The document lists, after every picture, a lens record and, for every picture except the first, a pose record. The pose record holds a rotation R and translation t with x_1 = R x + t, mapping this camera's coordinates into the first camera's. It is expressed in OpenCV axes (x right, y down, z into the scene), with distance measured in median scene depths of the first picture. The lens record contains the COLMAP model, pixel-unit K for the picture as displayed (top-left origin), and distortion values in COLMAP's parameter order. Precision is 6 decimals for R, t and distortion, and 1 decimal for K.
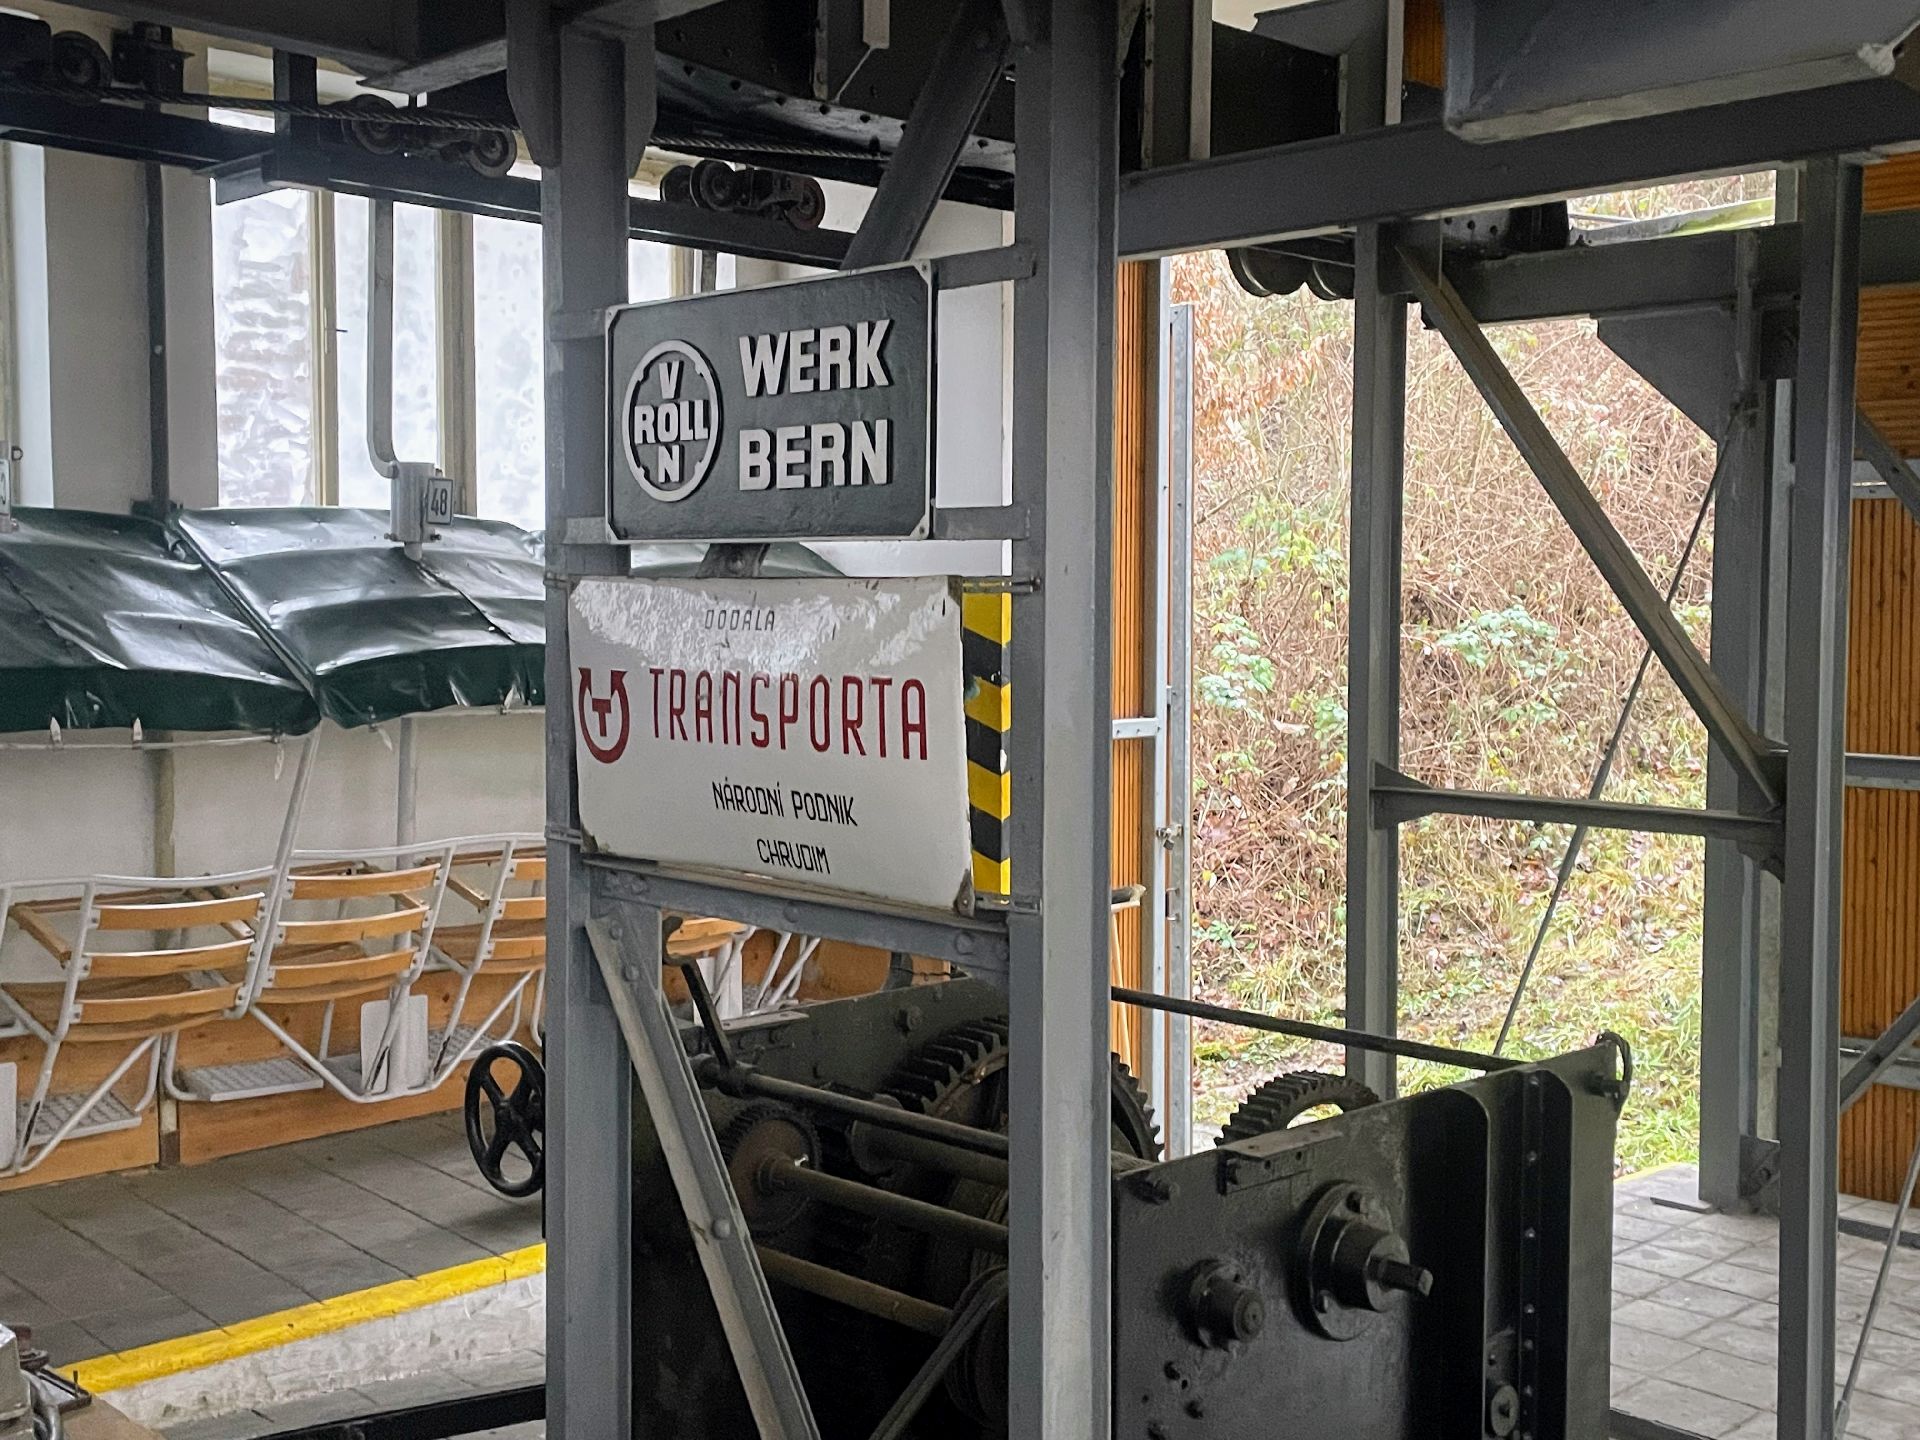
lens RADIAL K [[2145.3, 0, 960.0], [0, 2145.3, 720.0], [0, 0, 1]] dist [-0.009289, -0.011424]
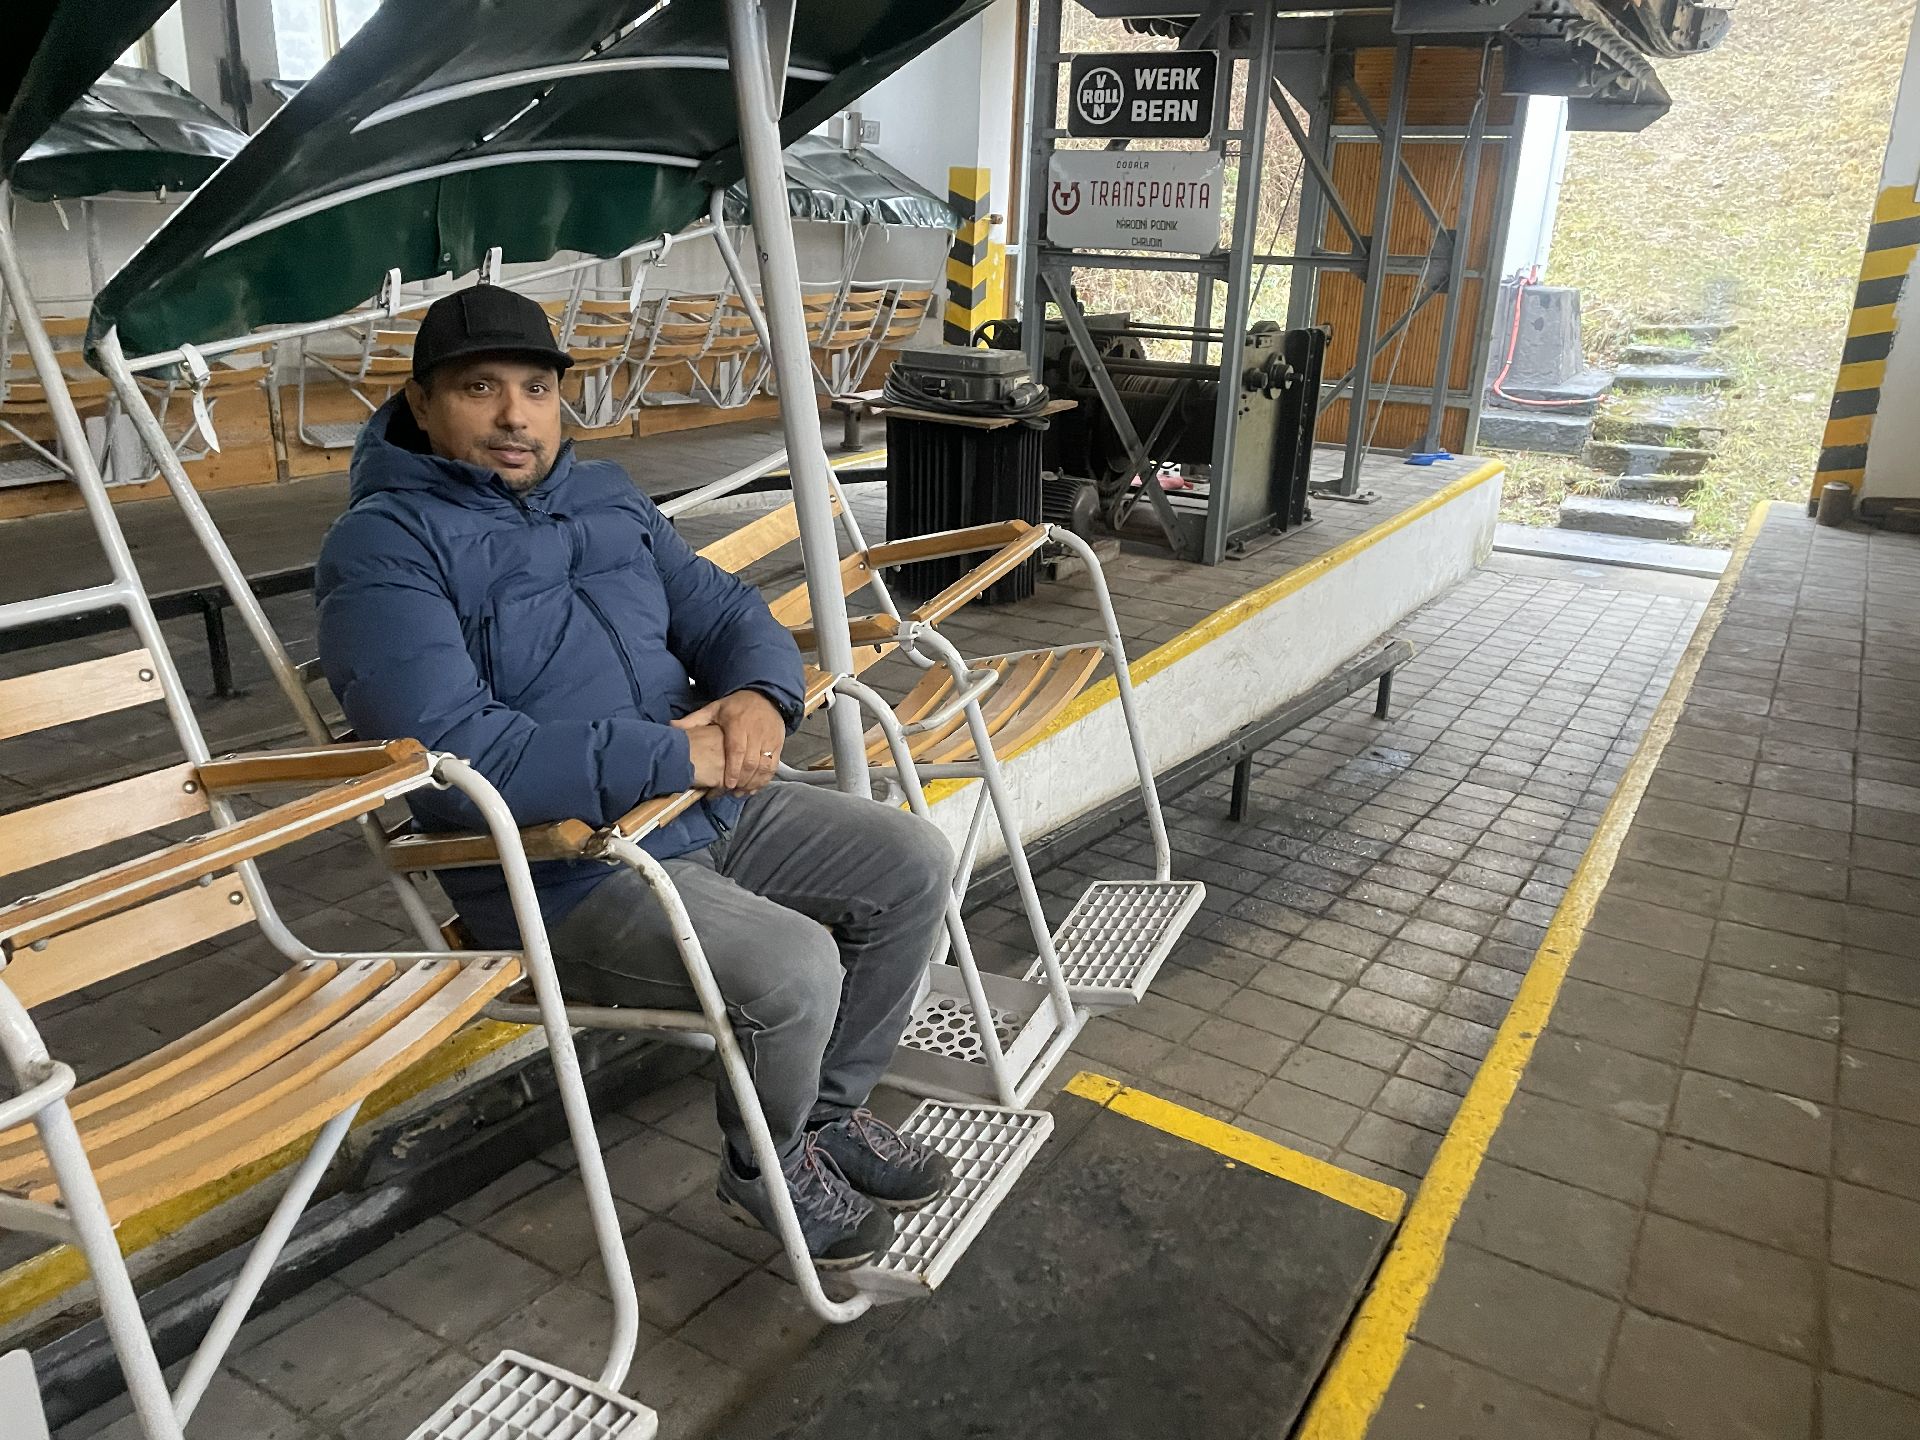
lens RADIAL K [[1467.0, 0, 960.0], [0, 1467.0, 720.0], [0, 0, 1]] dist [0.002566, -0.003548]
pose [[0.969353, -0.051347, 0.240246, -0.910101], [-0.016351, 0.962262, 0.271635, 0.156839], [-0.245127, -0.267238, 0.931932, -1.175201]]
